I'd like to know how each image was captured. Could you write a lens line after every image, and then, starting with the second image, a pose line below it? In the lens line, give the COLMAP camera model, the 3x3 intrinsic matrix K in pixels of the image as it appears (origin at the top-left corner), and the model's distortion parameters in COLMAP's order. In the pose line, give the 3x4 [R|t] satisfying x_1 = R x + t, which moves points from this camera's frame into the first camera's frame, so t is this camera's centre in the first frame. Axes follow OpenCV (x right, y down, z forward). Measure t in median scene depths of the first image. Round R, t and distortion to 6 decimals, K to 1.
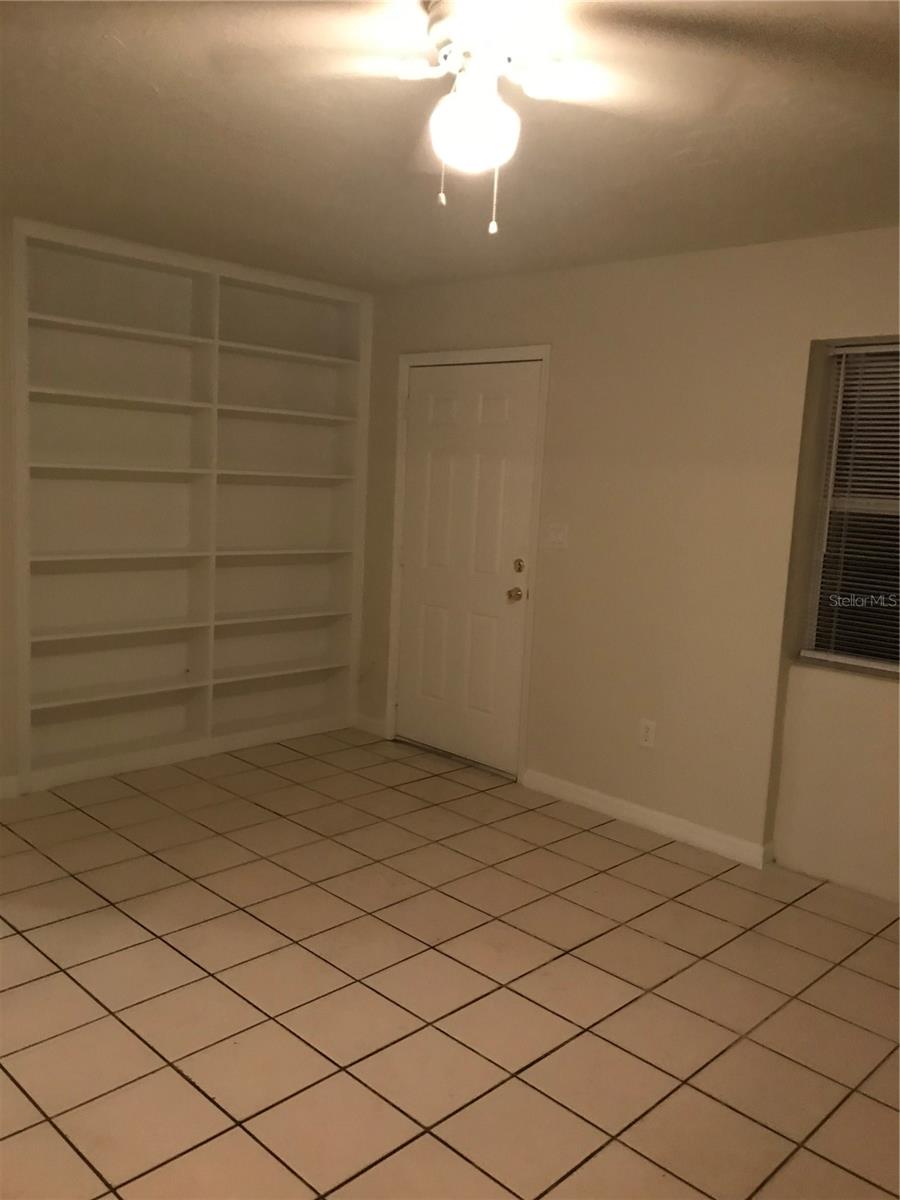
lens RADIAL K [[989.9, 0, 450.0], [0, 989.9, 600.0], [0, 0, 1]] dist [0.129819, -0.263146]
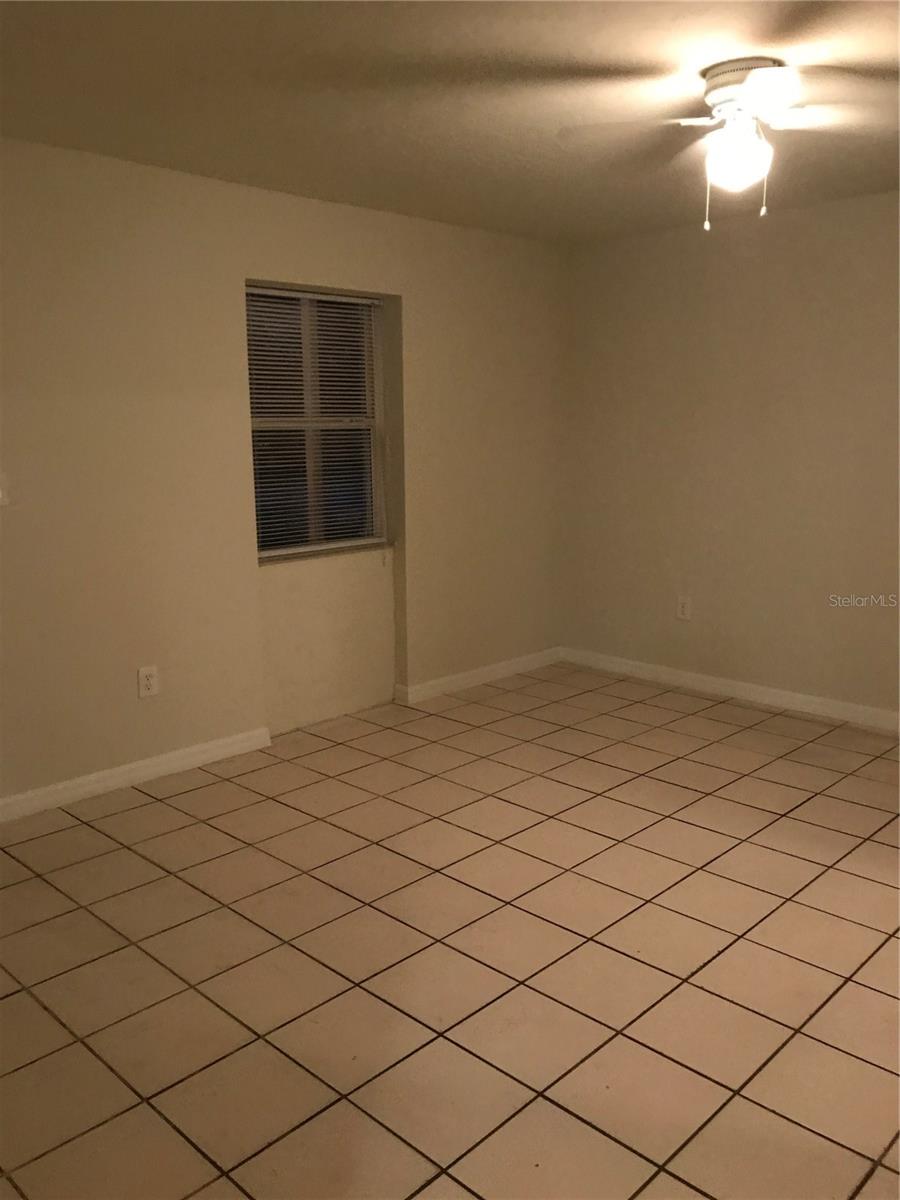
lens RADIAL K [[971.0, 0, 458.4], [0, 971.0, 615.6], [0, 0, 1]] dist [-0.006789, -0.005335]
pose [[-0.014965, -0.247460, 0.968783, -0.704716], [0.141946, 0.958553, 0.247039, -0.115396], [-0.989761, 0.141212, 0.020781, 0.700254]]
